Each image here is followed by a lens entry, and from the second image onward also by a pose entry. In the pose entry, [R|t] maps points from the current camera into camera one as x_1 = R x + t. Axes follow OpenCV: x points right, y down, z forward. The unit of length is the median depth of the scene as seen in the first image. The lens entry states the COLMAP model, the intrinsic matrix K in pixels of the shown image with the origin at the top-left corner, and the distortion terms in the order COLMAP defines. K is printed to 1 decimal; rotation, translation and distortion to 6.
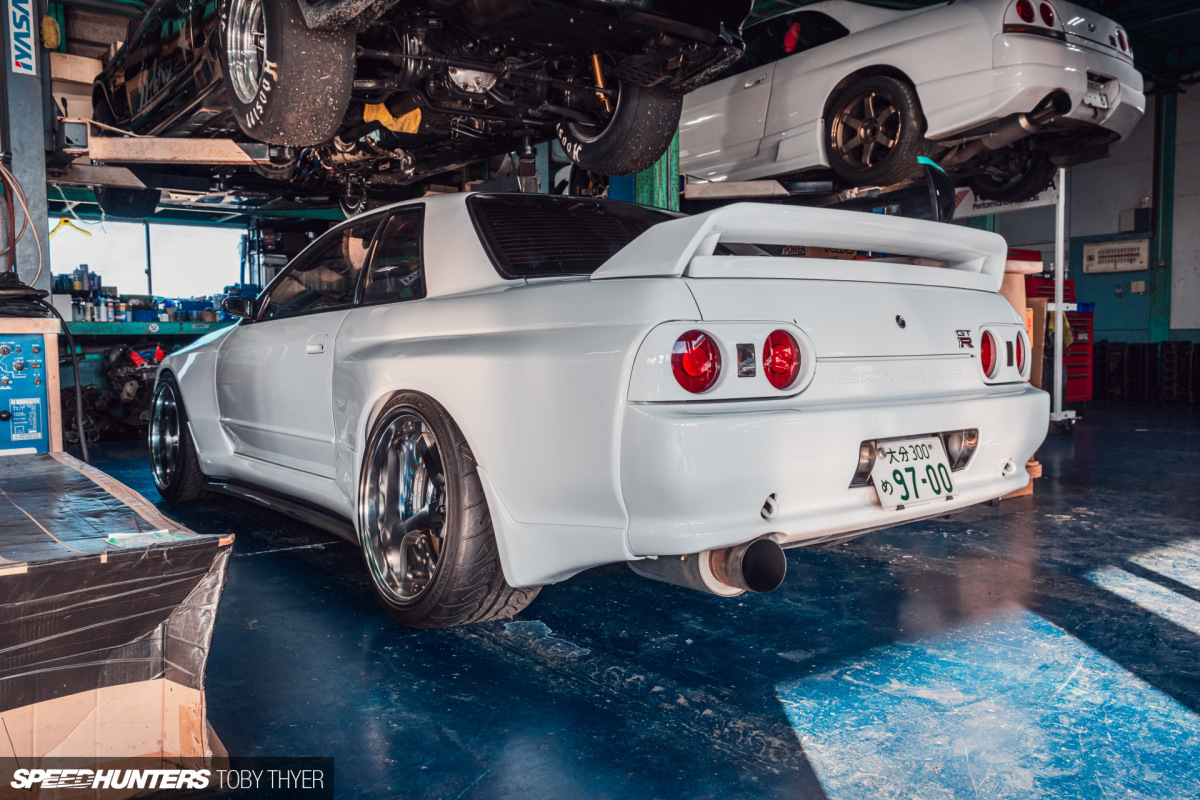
lens RADIAL K [[923.6, 0, 600.0], [0, 923.6, 400.0], [0, 0, 1]] dist [0.000460, 0.000655]
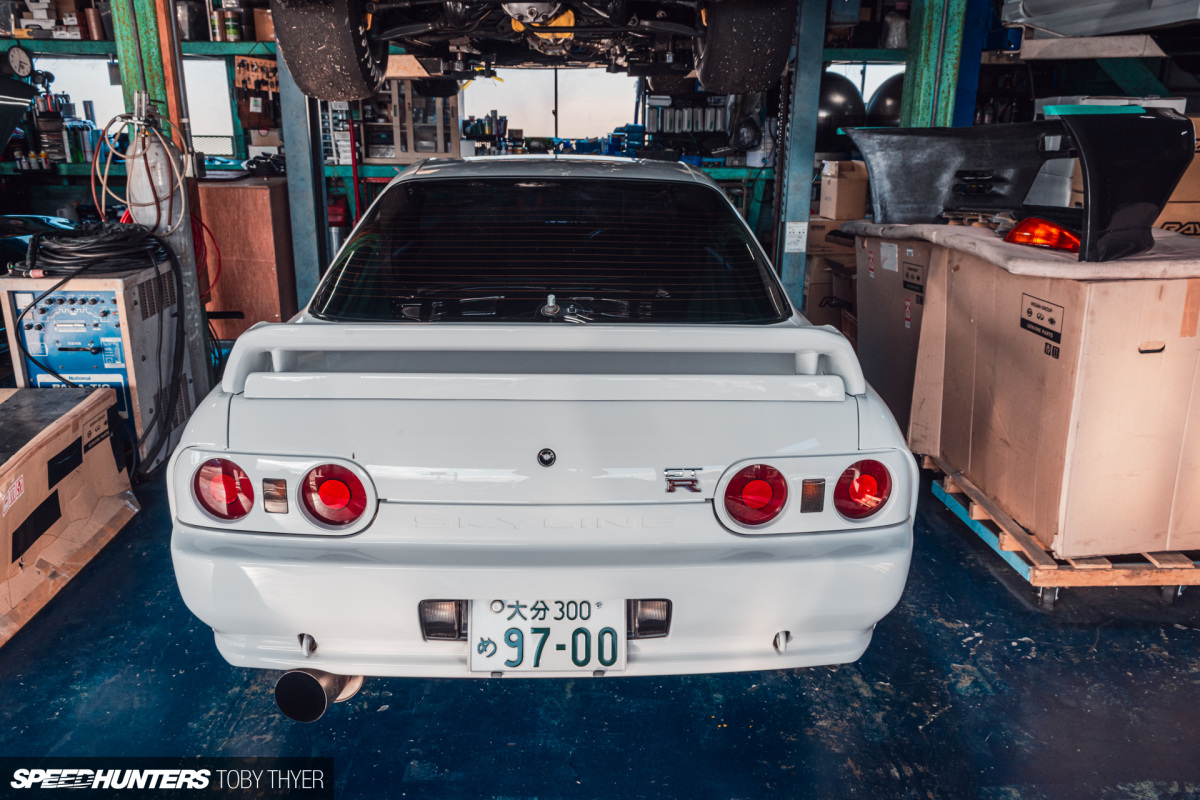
lens RADIAL K [[923.6, 0, 600.0], [0, 923.6, 400.0], [0, 0, 1]] dist [0.000460, 0.000655]
pose [[0.813350, 0.193004, -0.548828, 0.734522], [-0.058046, 0.965582, 0.253539, -0.313286], [0.578872, -0.174358, 0.796559, 0.373709]]
